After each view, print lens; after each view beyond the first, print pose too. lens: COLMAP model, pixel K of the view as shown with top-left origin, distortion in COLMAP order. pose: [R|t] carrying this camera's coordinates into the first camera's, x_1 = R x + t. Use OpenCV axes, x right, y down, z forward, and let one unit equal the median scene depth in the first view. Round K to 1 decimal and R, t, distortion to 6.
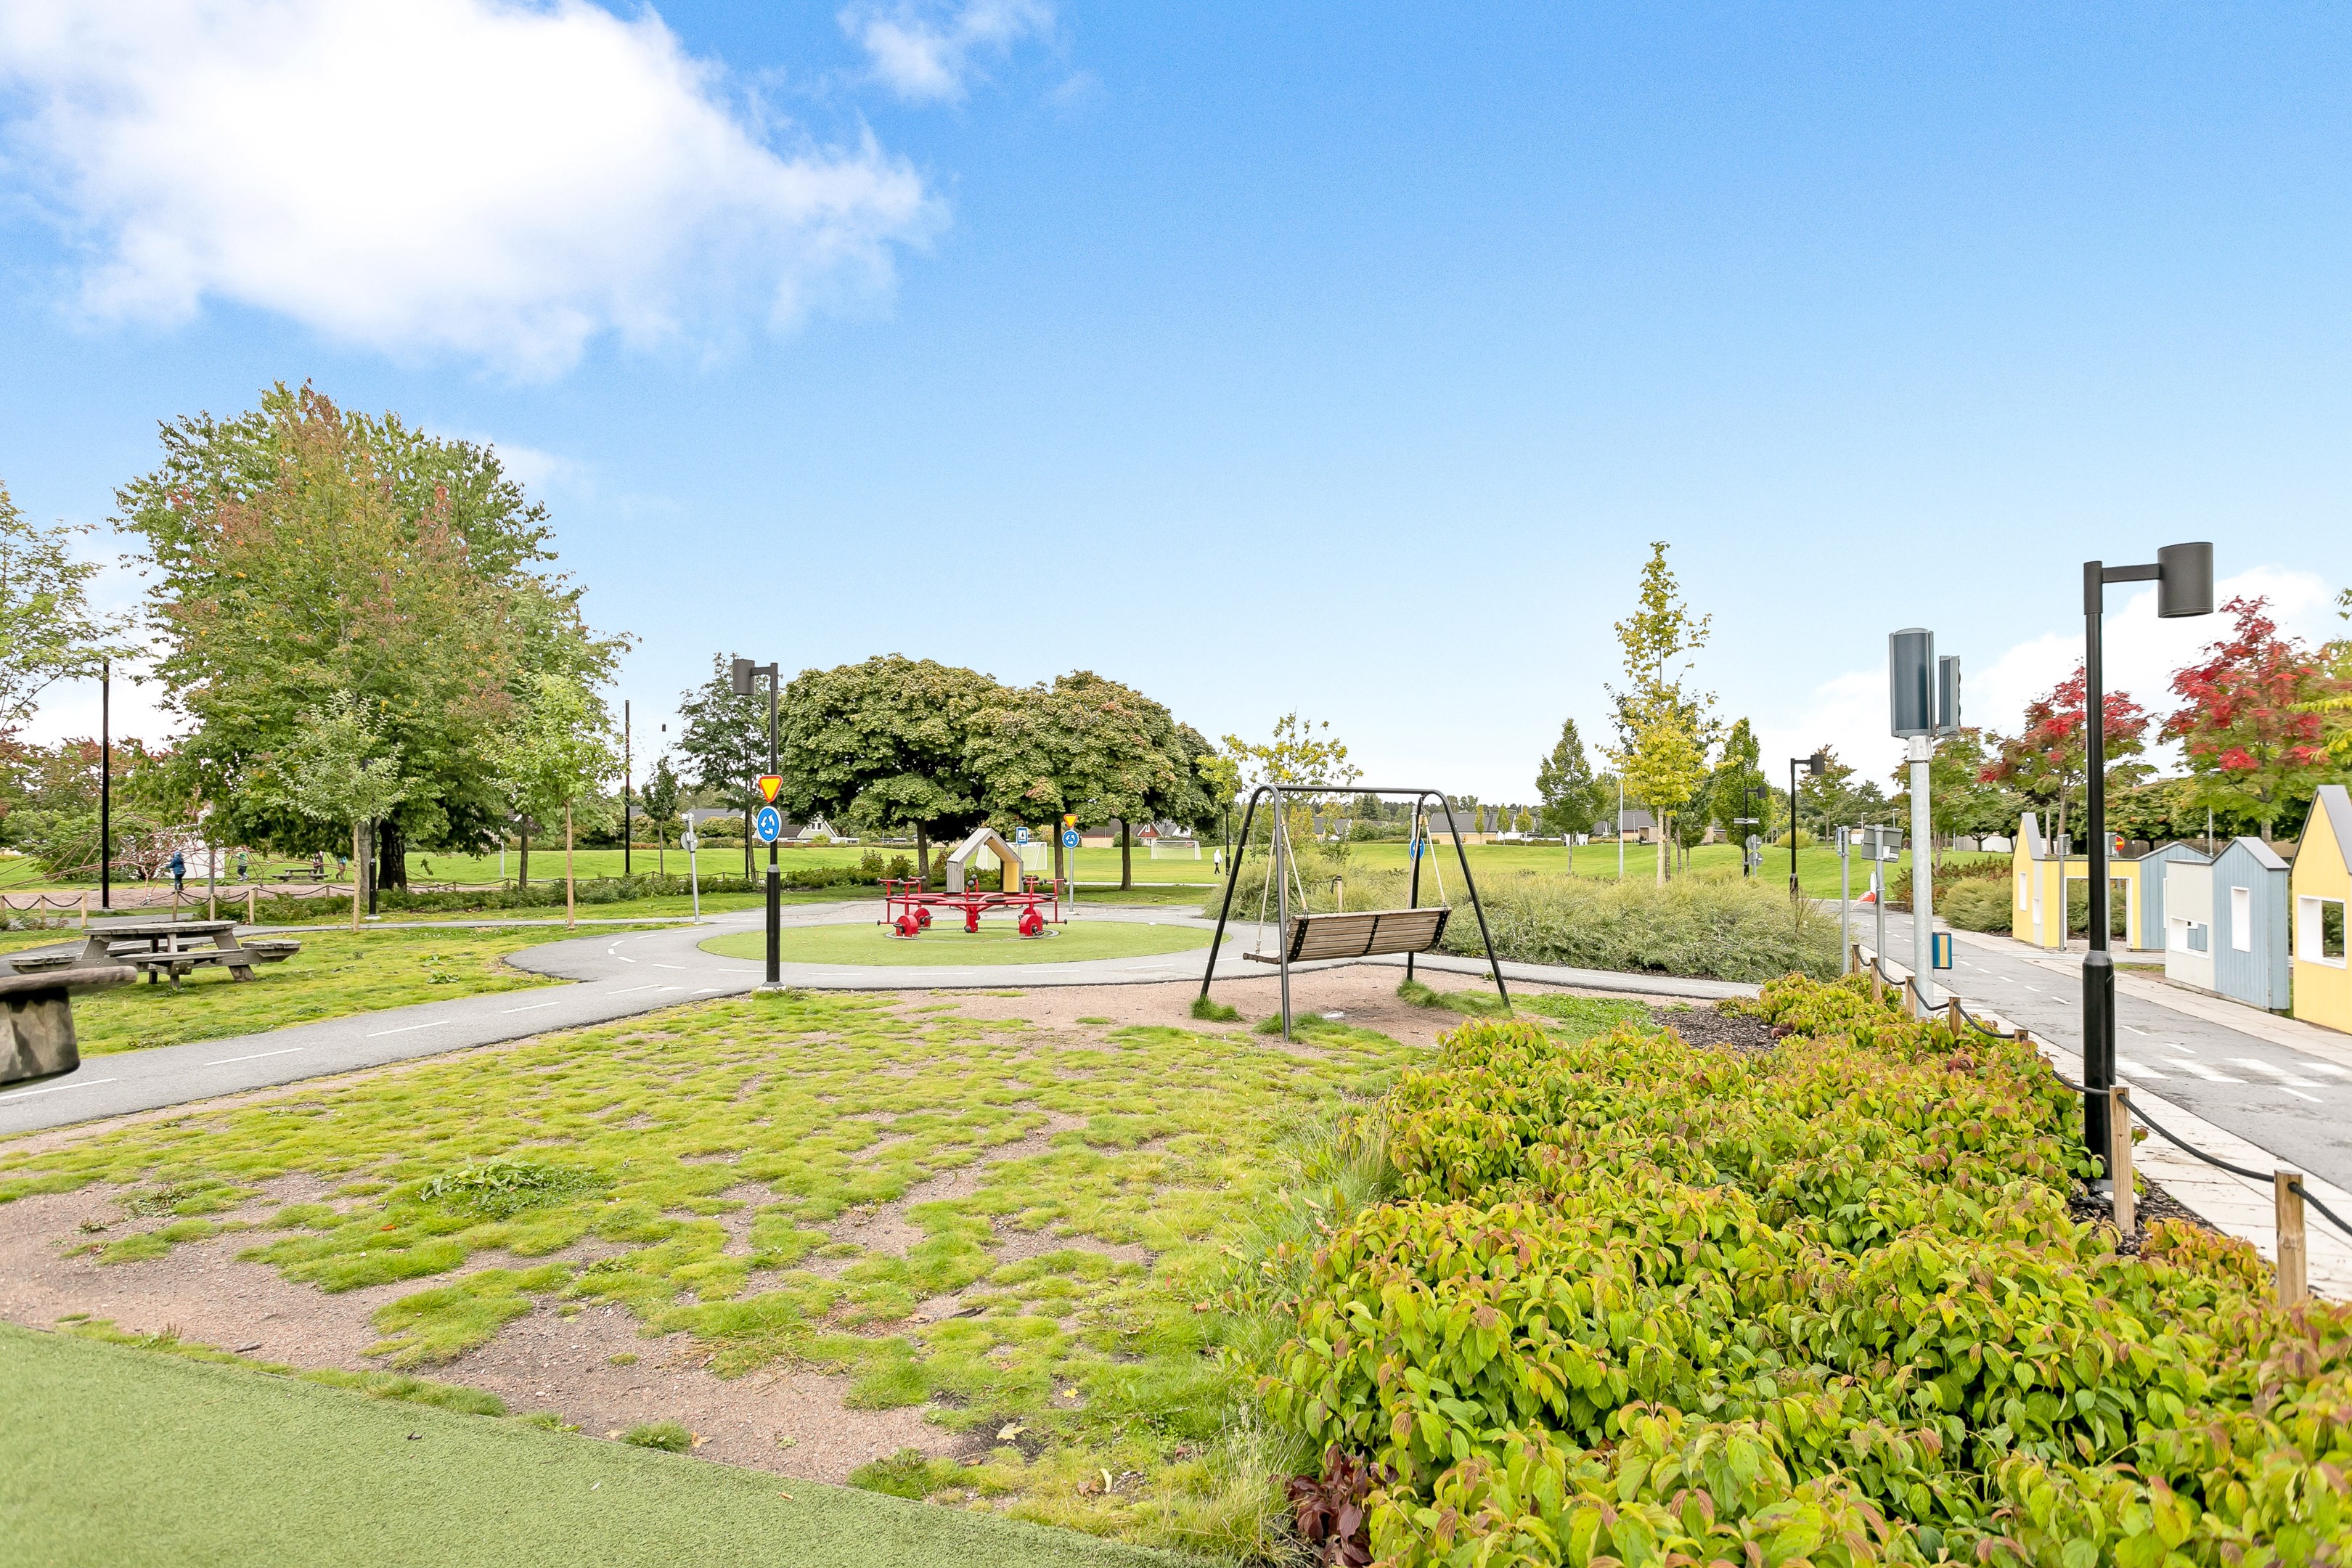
lens RADIAL K [[1331.3, 0, 1192.0], [0, 1331.3, 823.5], [0, 0, 1]] dist [0.007184, 0.000805]
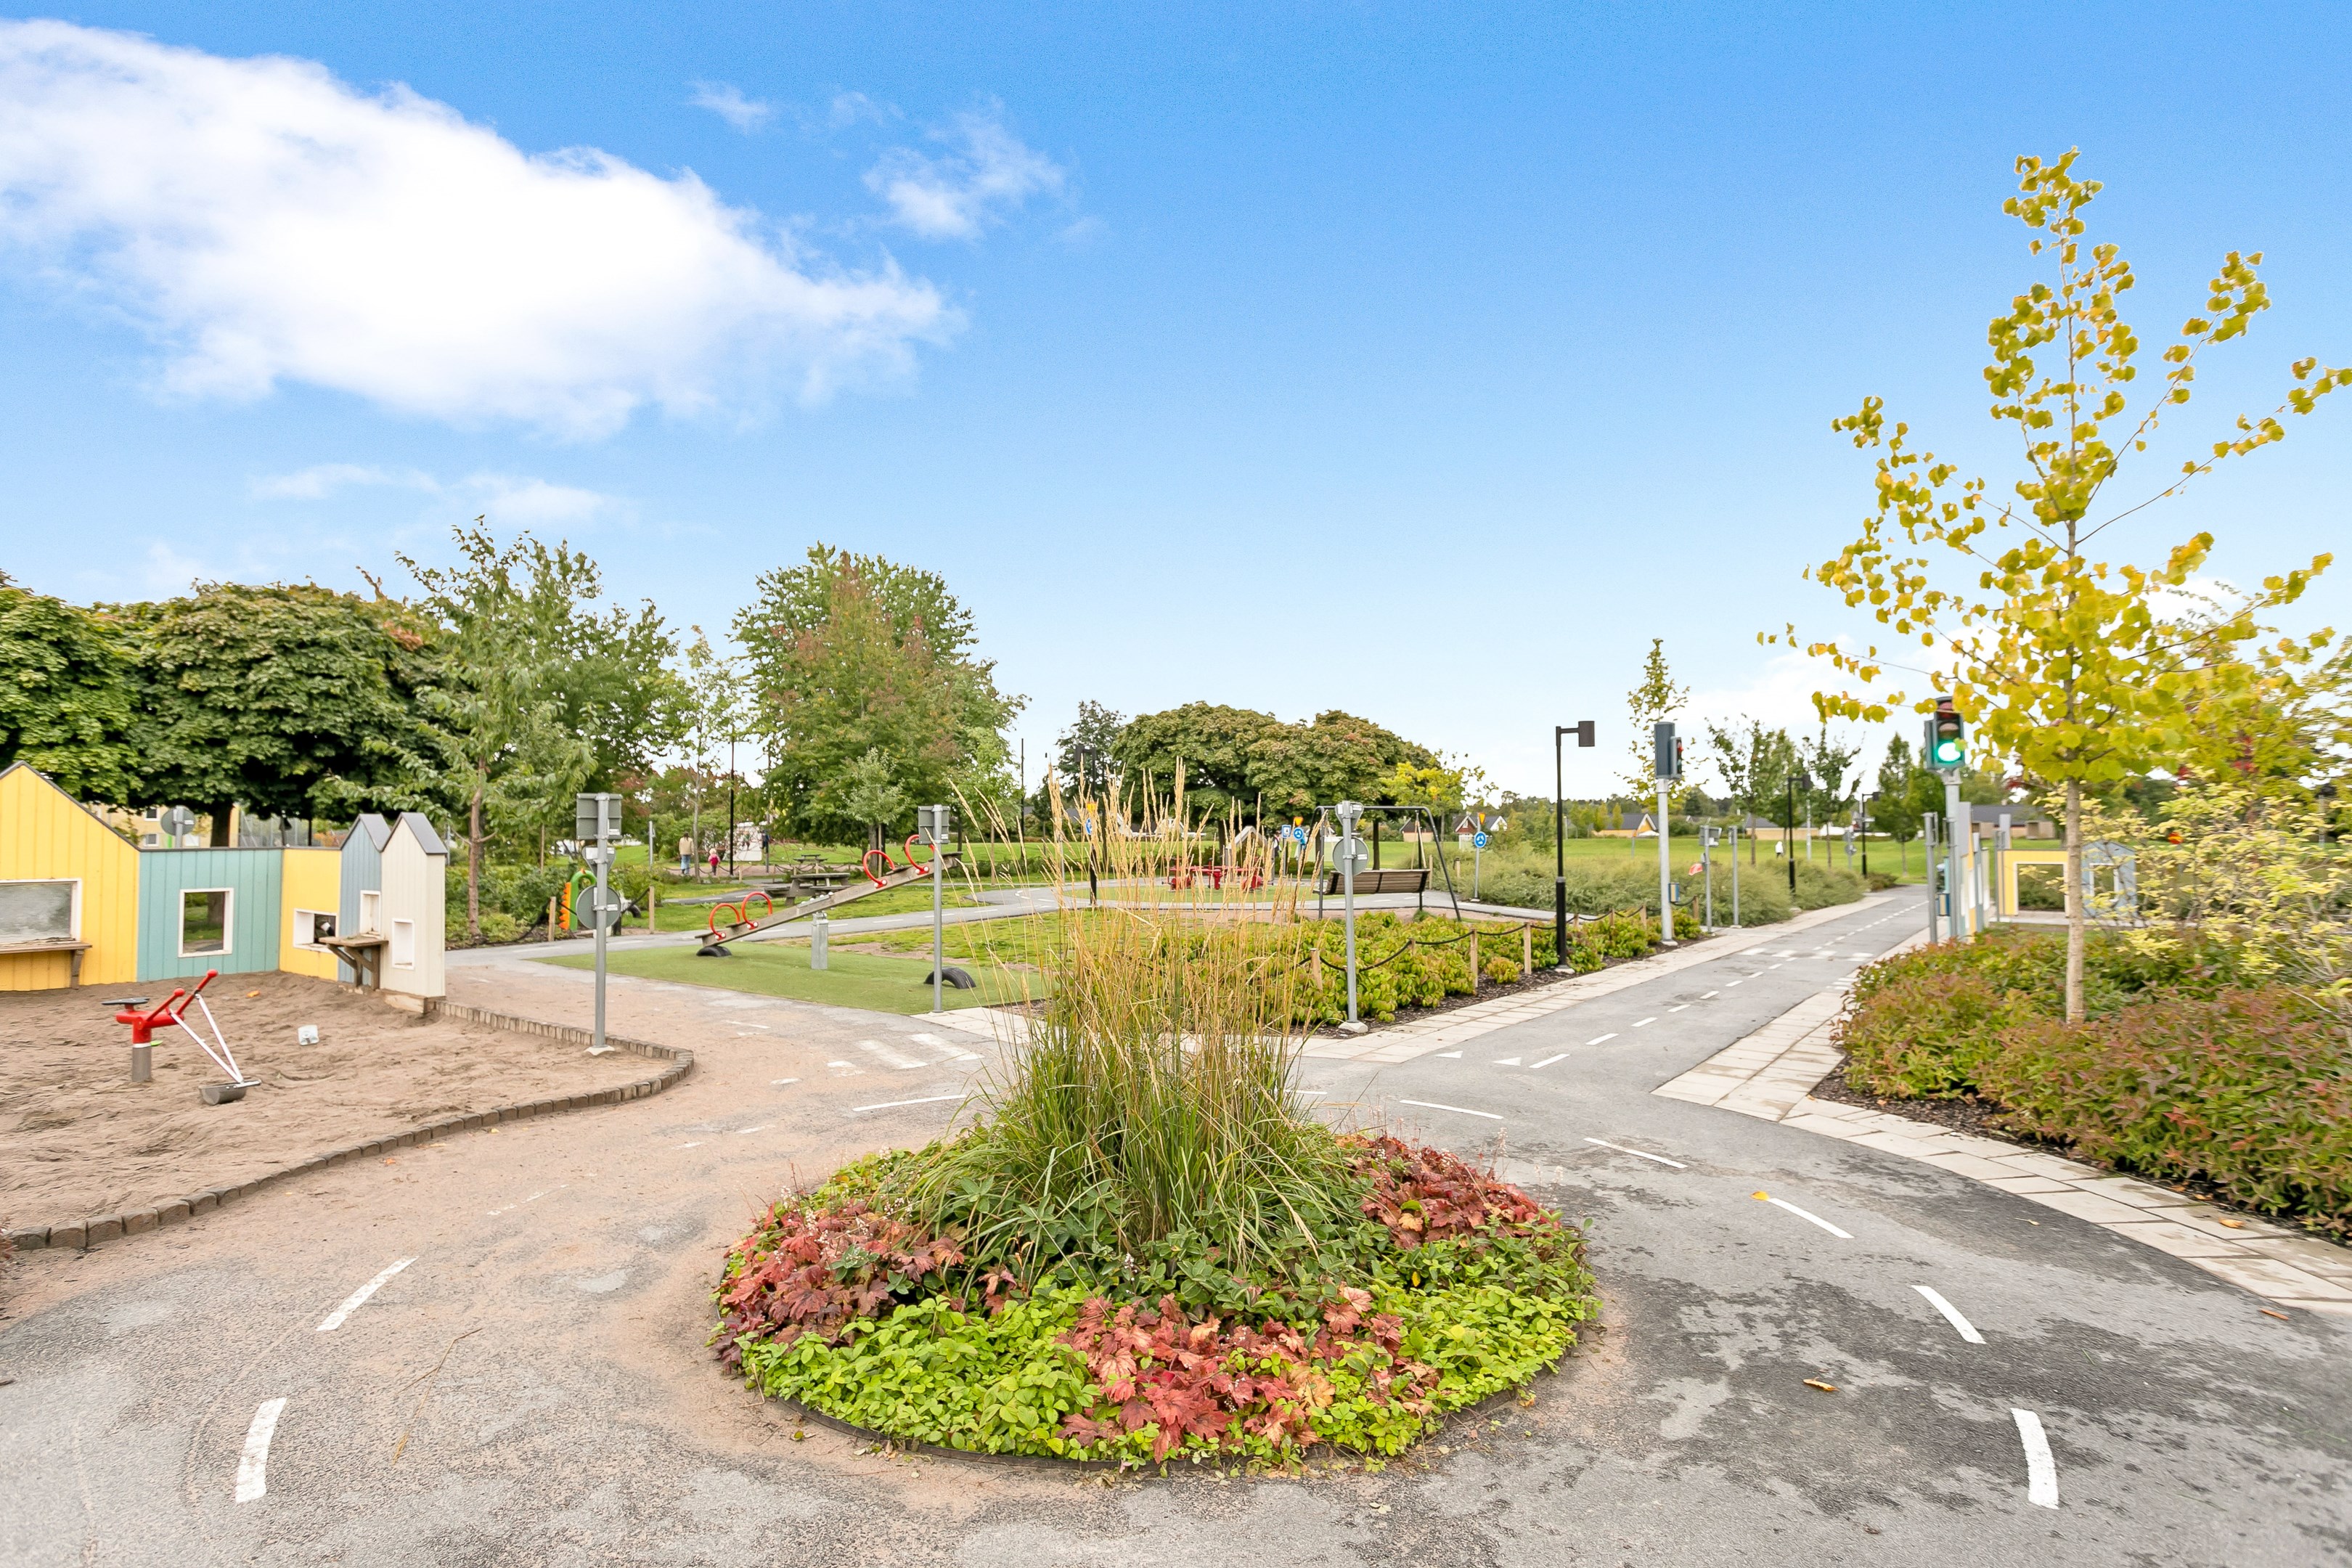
lens RADIAL K [[1295.7, 0, 1175.3], [0, 1295.7, 786.2], [0, 0, 1]] dist [-0.002494, -0.000094]
pose [[0.960867, -0.008880, -0.276868, 0.133539], [0.001719, 0.999658, -0.026099, -0.003187], [0.277005, 0.024602, 0.960553, -0.325190]]
